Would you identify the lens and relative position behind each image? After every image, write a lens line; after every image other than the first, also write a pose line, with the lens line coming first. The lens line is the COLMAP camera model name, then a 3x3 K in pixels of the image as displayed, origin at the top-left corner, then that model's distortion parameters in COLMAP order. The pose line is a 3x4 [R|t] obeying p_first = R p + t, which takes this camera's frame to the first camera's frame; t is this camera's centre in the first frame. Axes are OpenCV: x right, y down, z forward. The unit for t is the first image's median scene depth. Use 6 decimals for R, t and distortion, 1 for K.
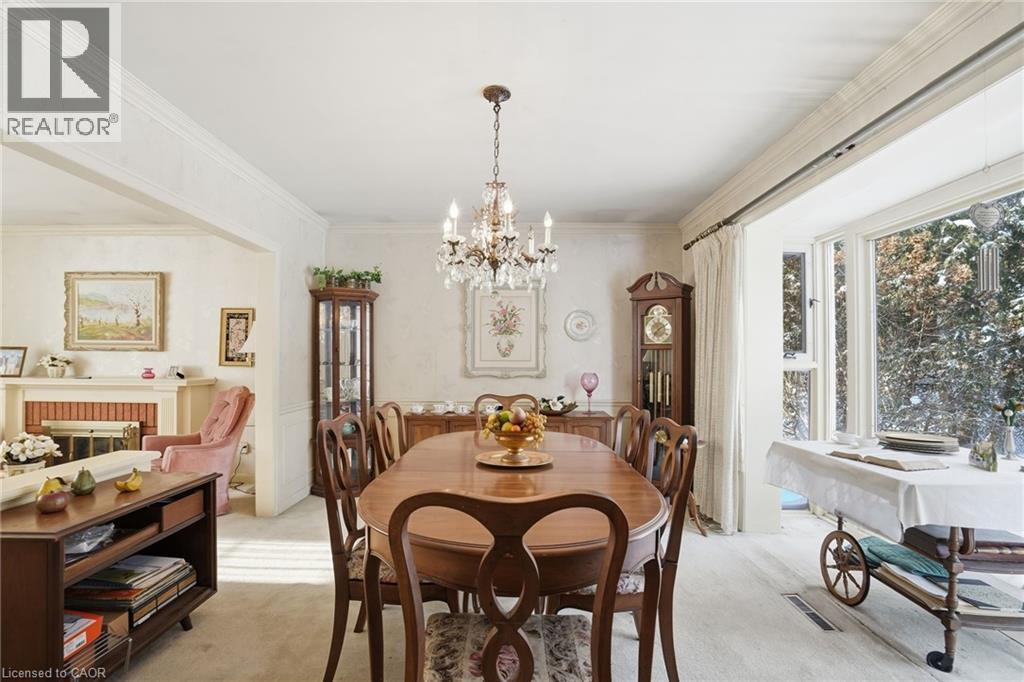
lens RADIAL K [[472.5, 0, 514.0], [0, 472.5, 345.2], [0, 0, 1]] dist [-0.053027, 0.021866]
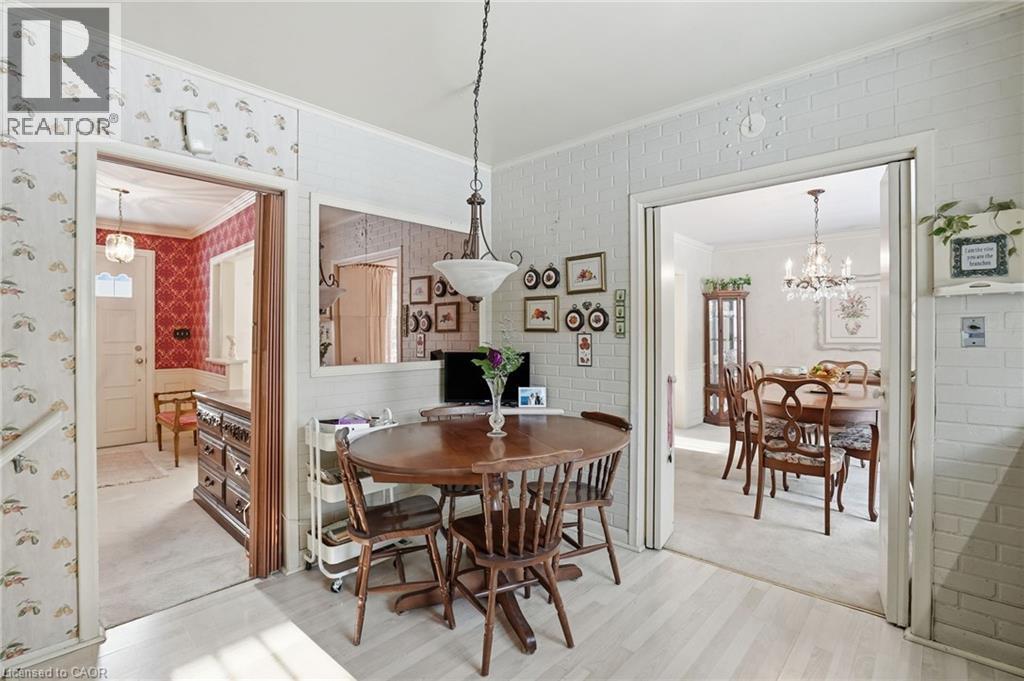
lens RADIAL K [[472.5, 0, 514.0], [0, 472.5, 344.7], [0, 0, 1]] dist [-0.053027, 0.021866]
pose [[0.733961, 0.005991, -0.679165, 0.160162], [0.029656, 0.998725, 0.040857, -0.026820], [0.678544, -0.050129, 0.732847, -0.563315]]
